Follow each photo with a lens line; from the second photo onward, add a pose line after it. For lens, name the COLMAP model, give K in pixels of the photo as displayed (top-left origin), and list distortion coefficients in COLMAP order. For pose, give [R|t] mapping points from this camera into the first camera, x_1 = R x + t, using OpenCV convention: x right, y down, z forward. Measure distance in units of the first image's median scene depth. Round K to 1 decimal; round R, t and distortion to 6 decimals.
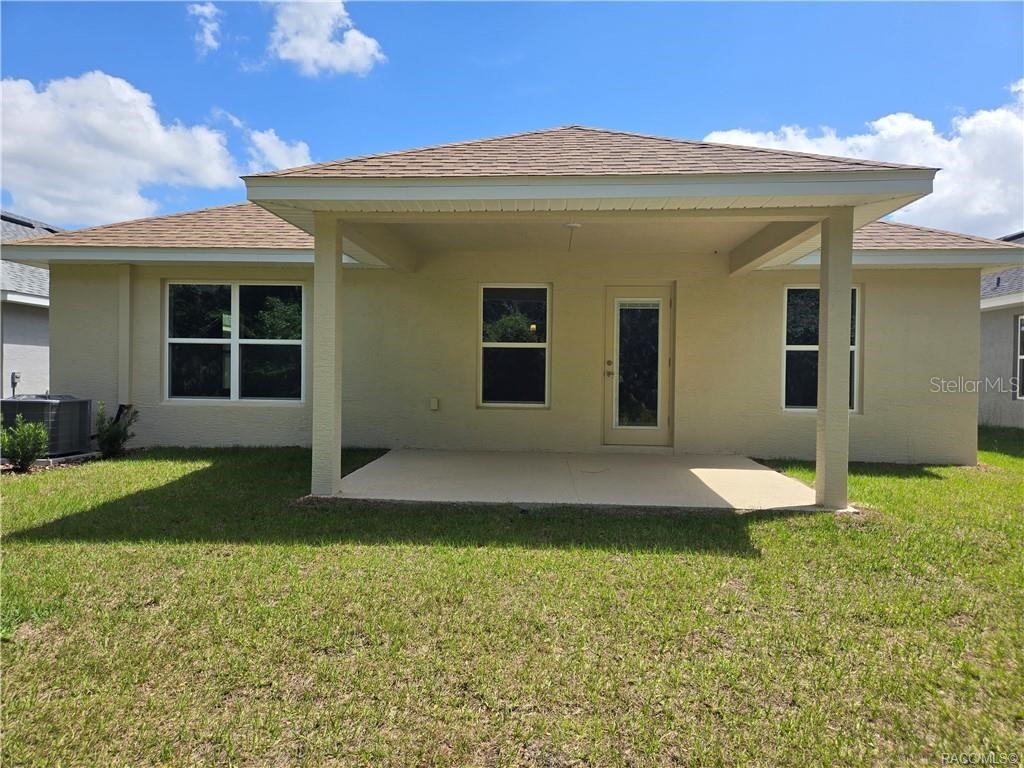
lens RADIAL K [[685.4, 0, 514.5], [0, 685.4, 380.2], [0, 0, 1]] dist [0.032325, -0.005978]
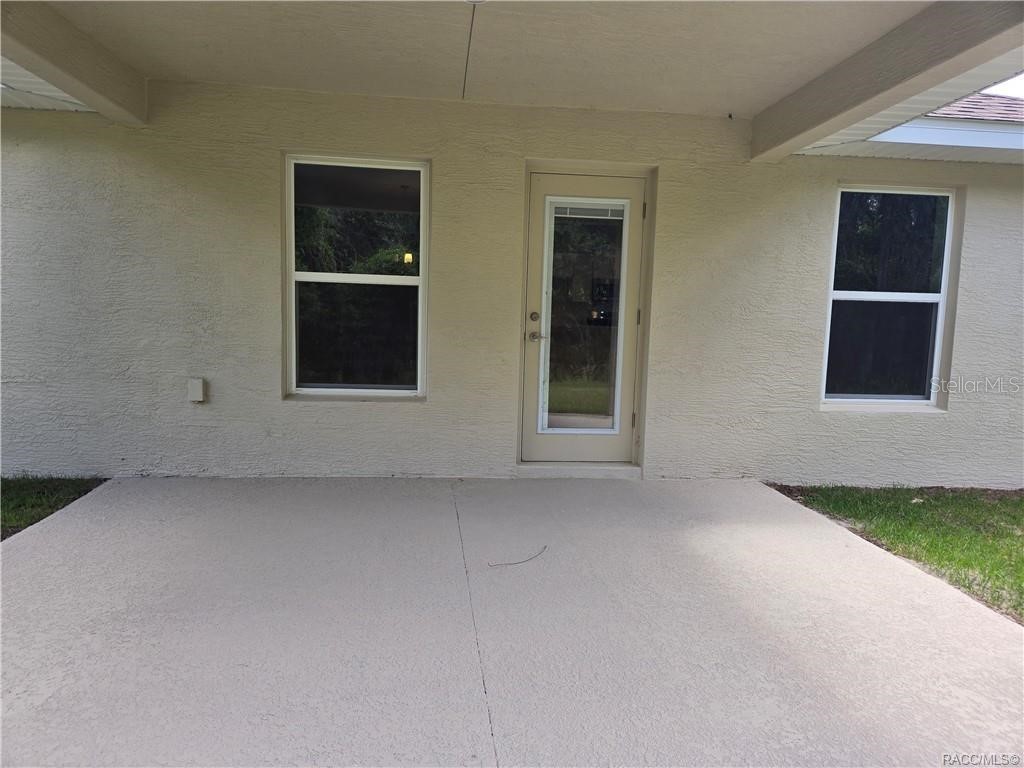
lens RADIAL K [[685.4, 0, 508.0], [0, 685.4, 380.0], [0, 0, 1]] dist [0.032325, -0.005978]
pose [[0.986819, 0.001509, 0.161820, 0.028503], [-0.015968, 0.995984, 0.088091, -0.022175], [-0.161037, -0.089514, 0.982881, 0.457632]]
